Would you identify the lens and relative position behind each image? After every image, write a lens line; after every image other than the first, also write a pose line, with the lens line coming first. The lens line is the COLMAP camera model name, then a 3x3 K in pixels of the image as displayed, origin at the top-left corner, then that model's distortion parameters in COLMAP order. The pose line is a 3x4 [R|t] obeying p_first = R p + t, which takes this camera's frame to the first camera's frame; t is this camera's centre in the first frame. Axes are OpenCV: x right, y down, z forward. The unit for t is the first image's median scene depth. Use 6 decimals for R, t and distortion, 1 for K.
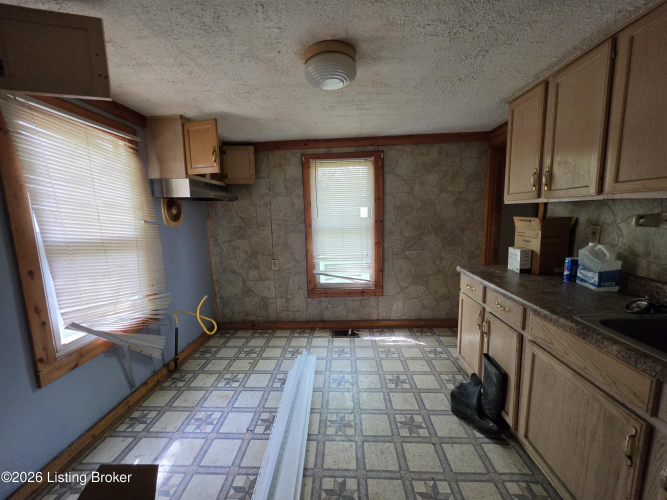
lens RADIAL K [[268.4, 0, 332.3], [0, 268.4, 249.8], [0, 0, 1]] dist [-0.003930, 0.001198]
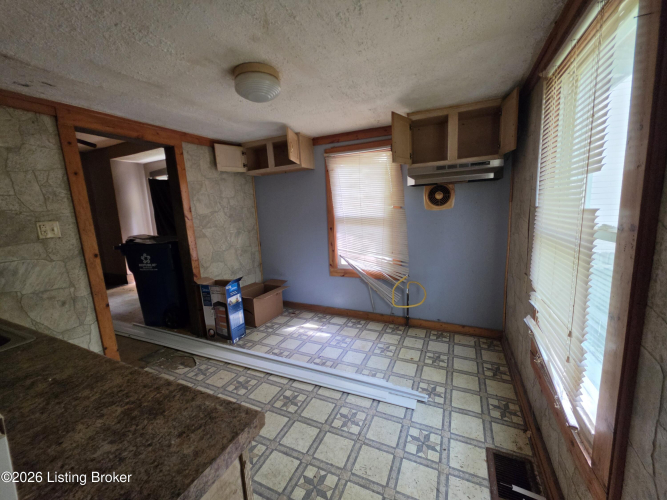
lens RADIAL K [[268.4, 0, 333.2], [0, 268.4, 250.1], [0, 0, 1]] dist [-0.003930, 0.001198]
pose [[-0.383891, 0.185362, -0.904582, 0.635969], [-0.071502, 0.970735, 0.229262, -0.162582], [0.920606, 0.152691, -0.359402, 1.104080]]
